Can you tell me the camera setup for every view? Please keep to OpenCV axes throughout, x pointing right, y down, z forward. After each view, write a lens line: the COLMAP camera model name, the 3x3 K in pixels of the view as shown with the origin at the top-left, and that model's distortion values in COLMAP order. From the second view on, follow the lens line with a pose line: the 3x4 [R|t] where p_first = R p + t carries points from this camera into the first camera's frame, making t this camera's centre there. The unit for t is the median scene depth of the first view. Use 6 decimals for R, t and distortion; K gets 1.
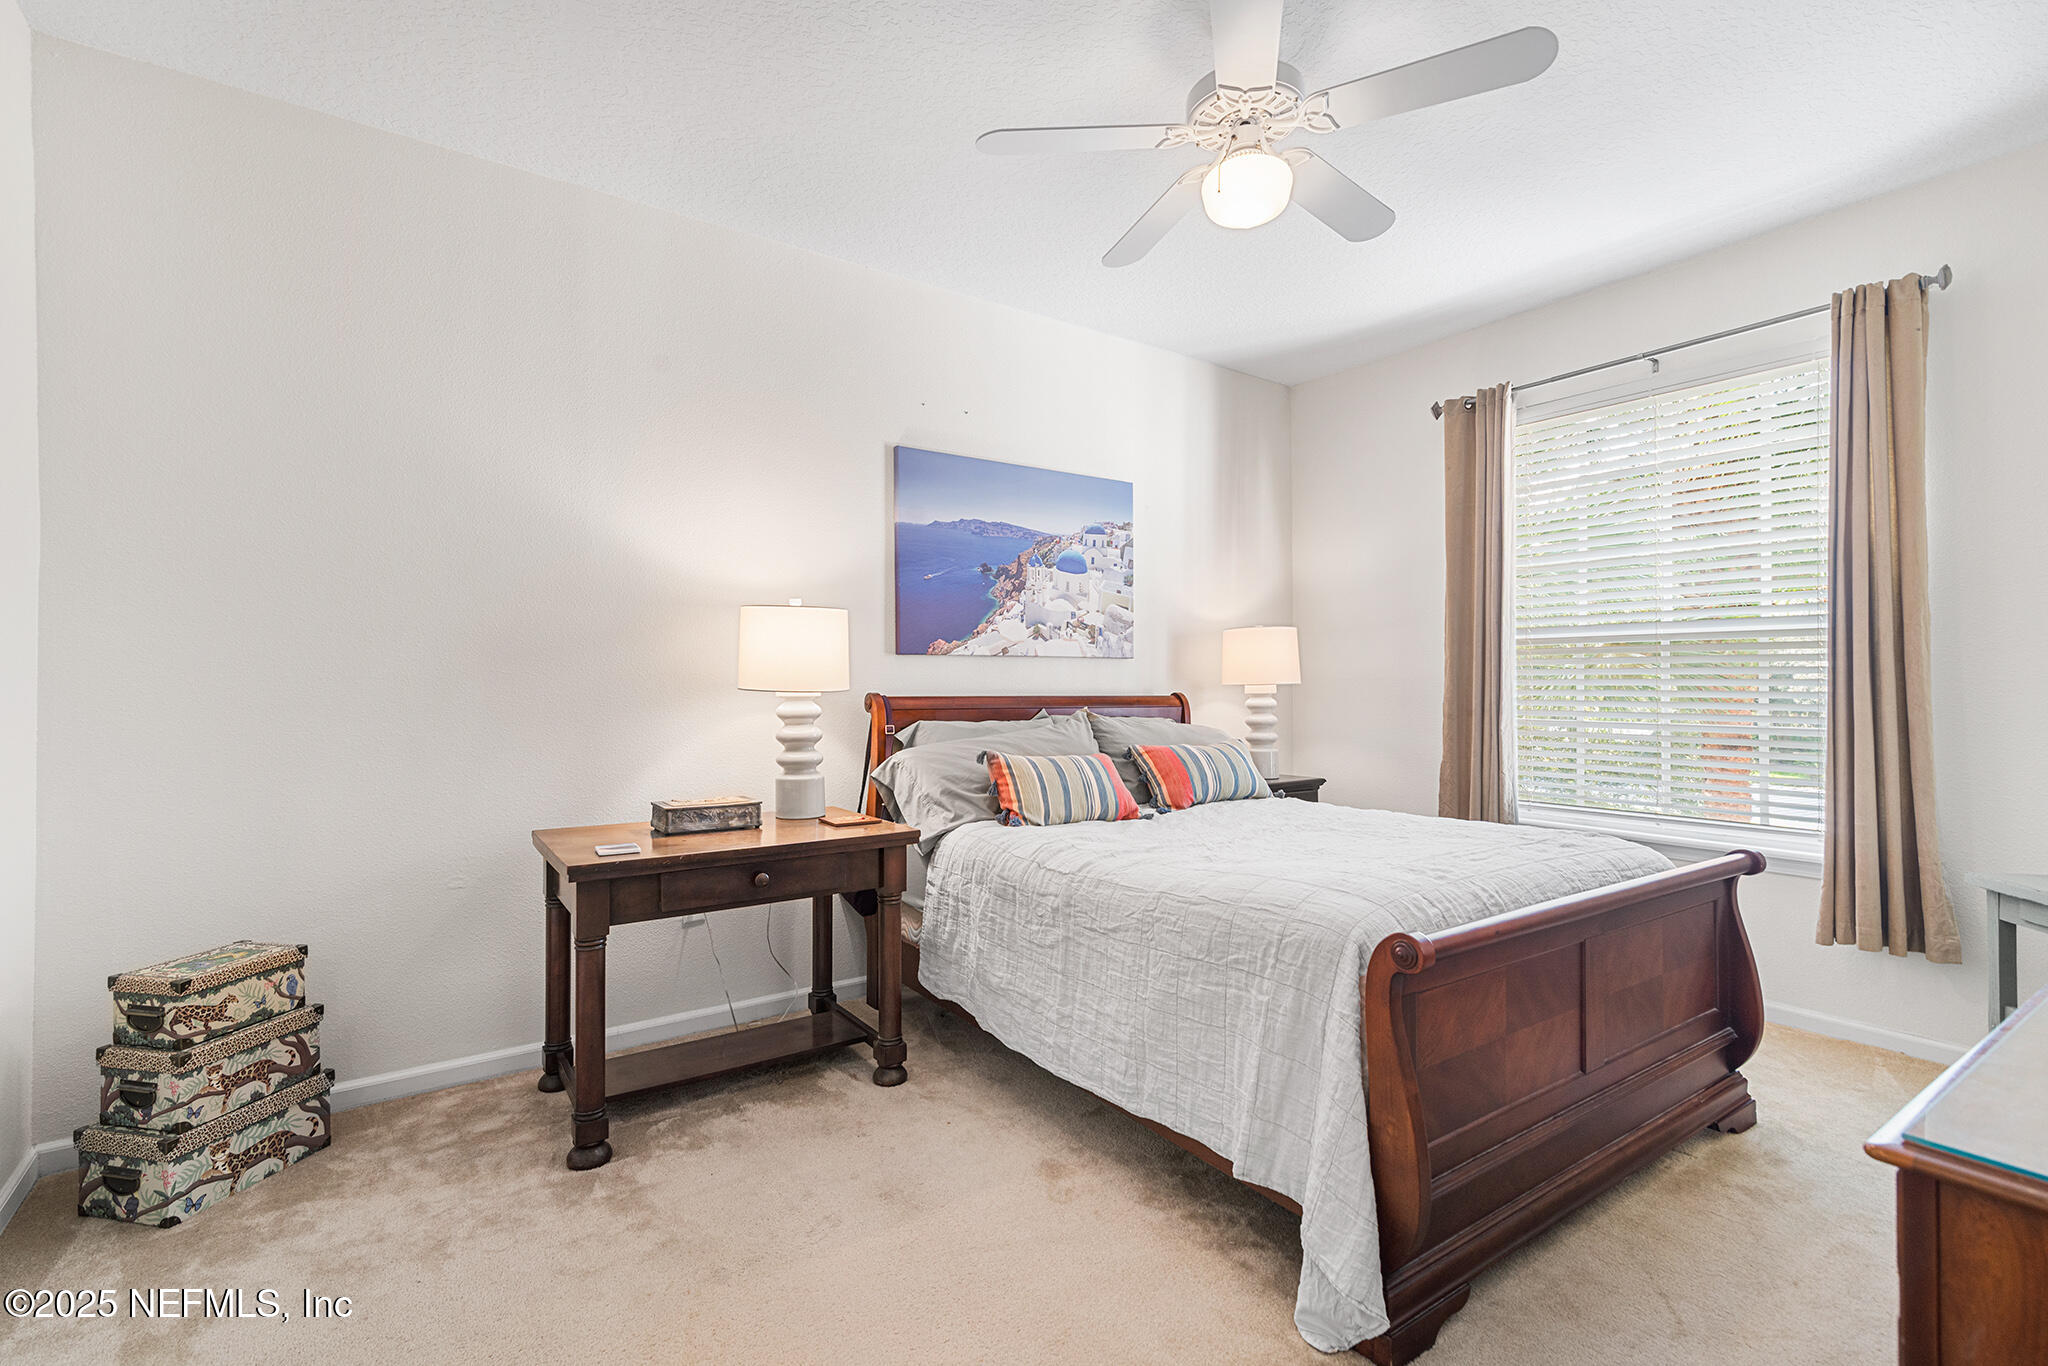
lens RADIAL K [[943.5, 0, 1015.1], [0, 943.5, 686.9], [0, 0, 1]] dist [0.012977, -0.002775]
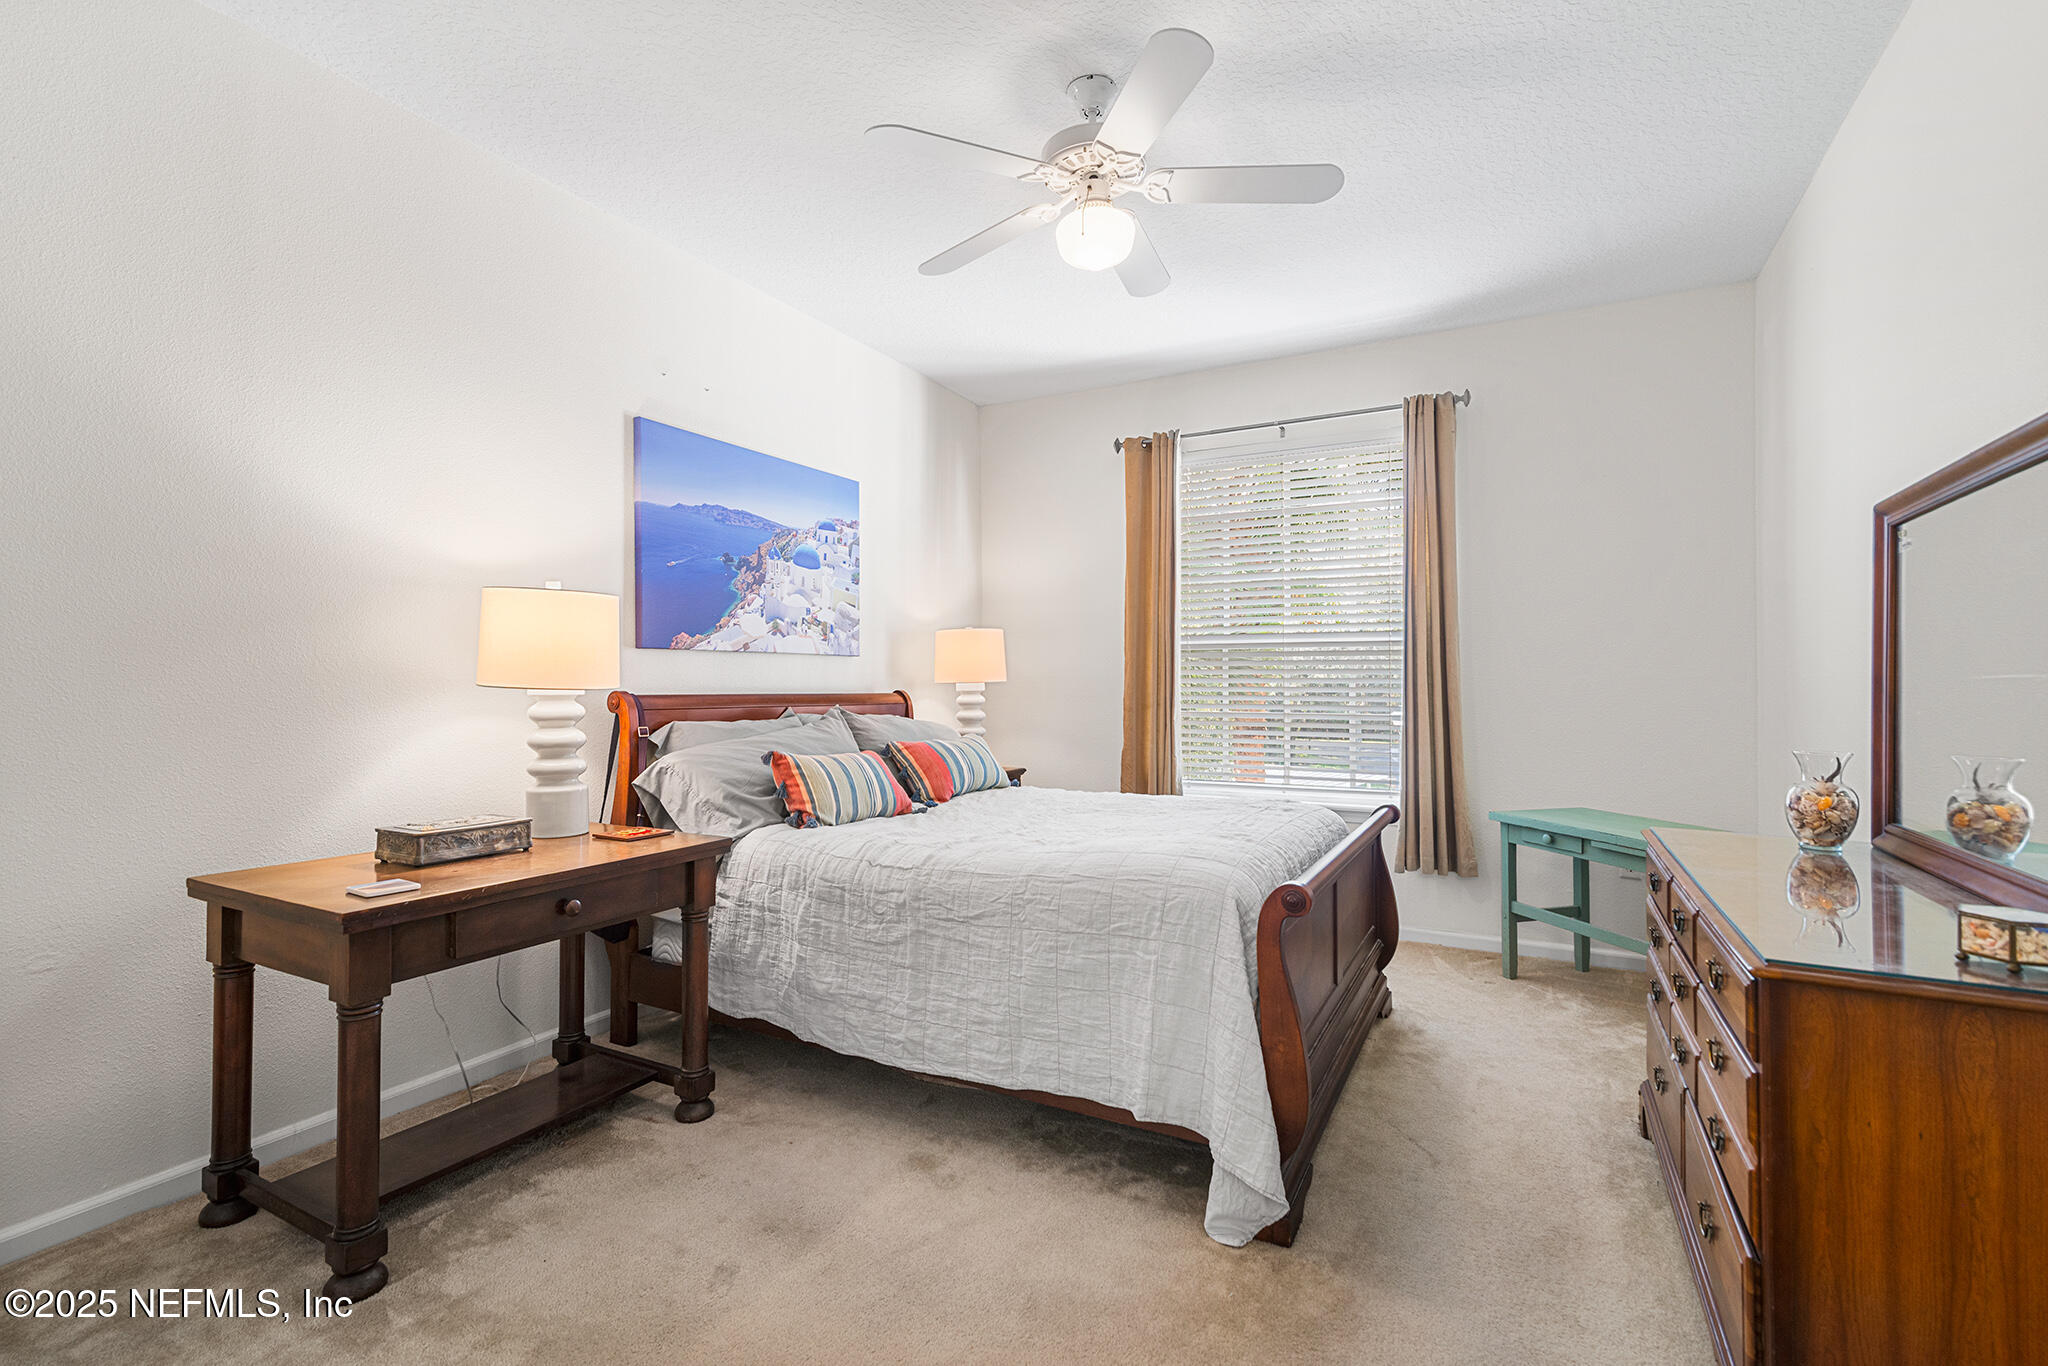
lens RADIAL K [[943.5, 0, 1015.1], [0, 943.5, 679.6], [0, 0, 1]] dist [0.012977, -0.002775]
pose [[0.891185, 0.001920, 0.453636, -0.273176], [0.001492, 0.999973, -0.007164, 0.003068], [-0.453637, 0.007062, 0.891158, 0.043797]]
